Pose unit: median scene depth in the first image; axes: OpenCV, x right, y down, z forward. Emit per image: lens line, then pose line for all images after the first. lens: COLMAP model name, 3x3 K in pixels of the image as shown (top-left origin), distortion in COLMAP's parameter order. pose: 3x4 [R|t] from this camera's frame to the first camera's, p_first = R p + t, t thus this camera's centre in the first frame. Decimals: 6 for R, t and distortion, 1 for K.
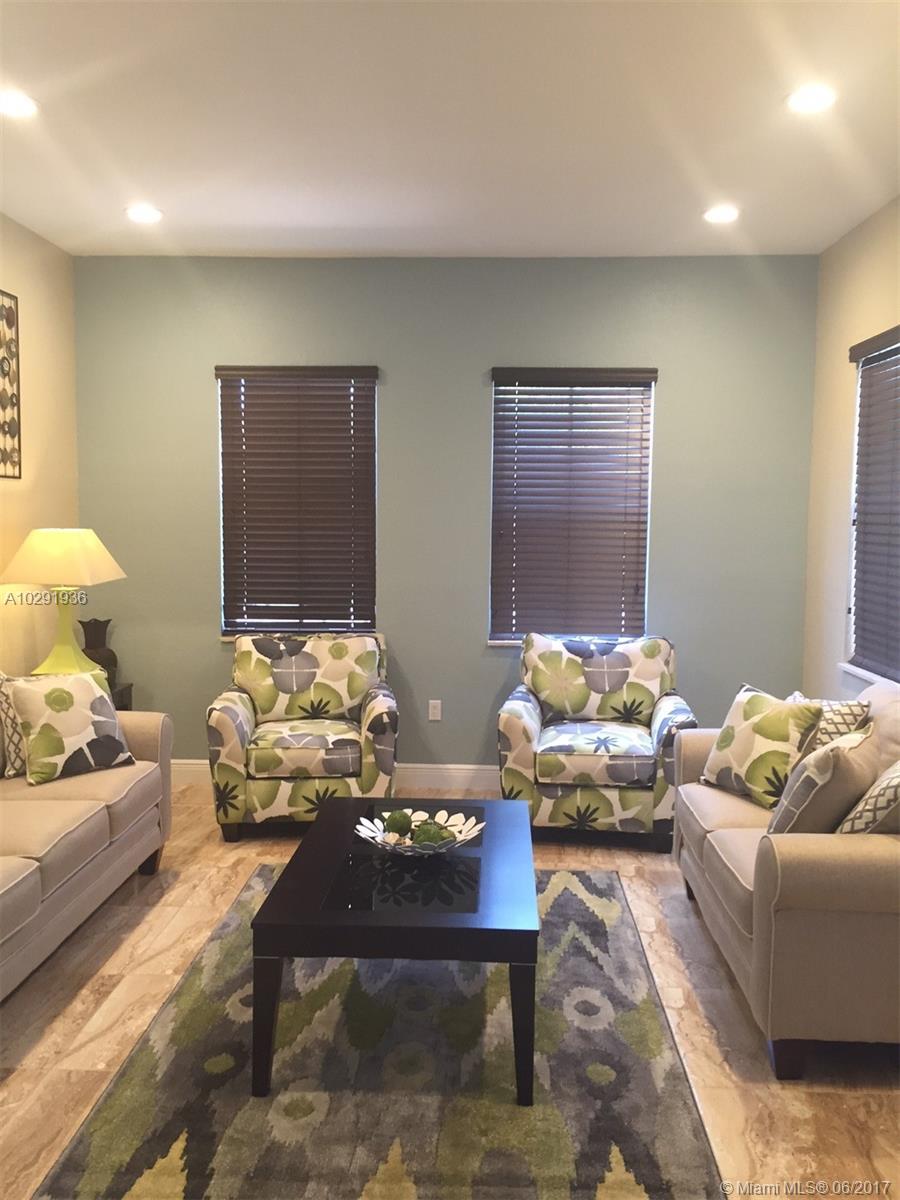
lens RADIAL K [[1056.3, 0, 445.0], [0, 1056.3, 605.8], [0, 0, 1]] dist [0.088851, -0.109392]
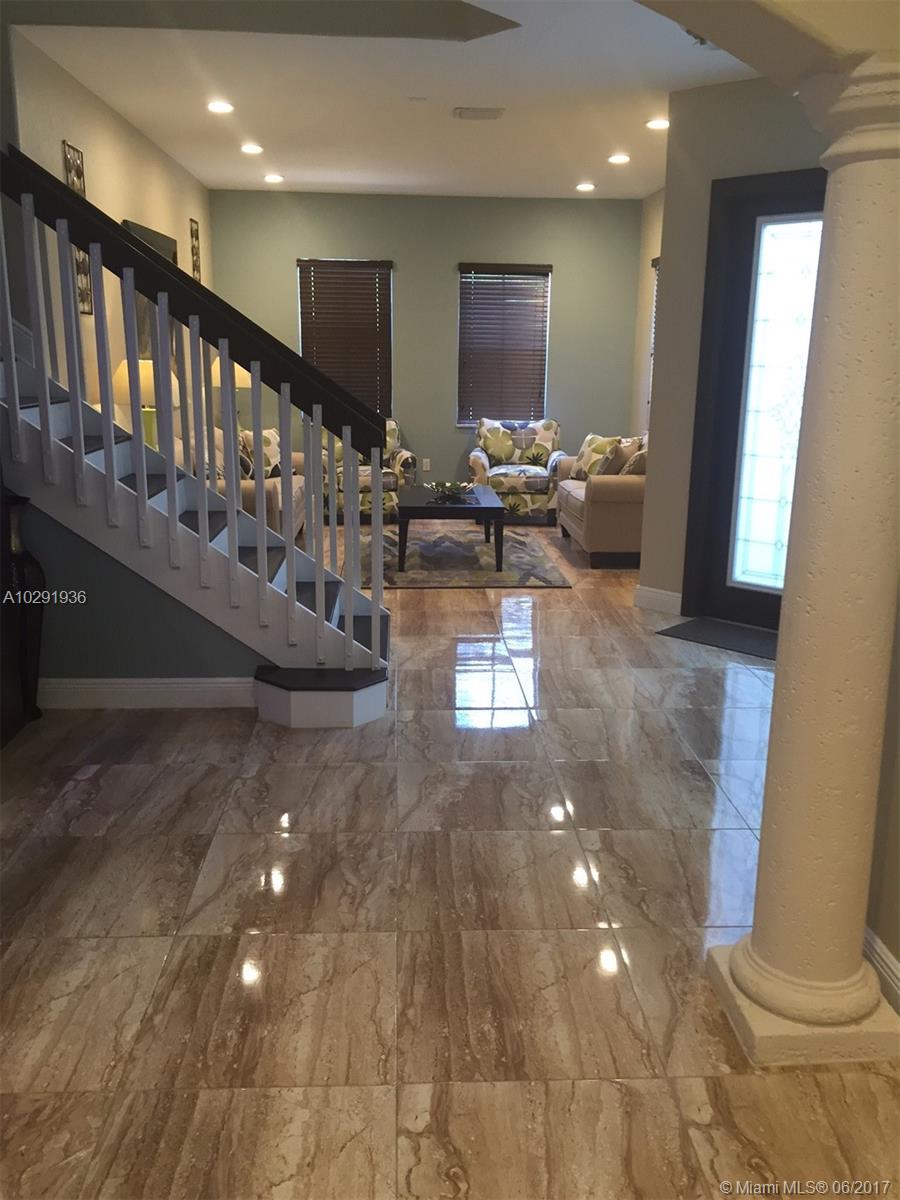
lens RADIAL K [[1056.3, 0, 458.5], [0, 1056.3, 600.7], [0, 0, 1]] dist [0.088851, -0.109392]
pose [[0.994090, -0.019154, 0.106860, -0.166279], [0.003511, 0.989470, 0.144697, 0.076196], [-0.108506, -0.143466, 0.983689, -0.861946]]
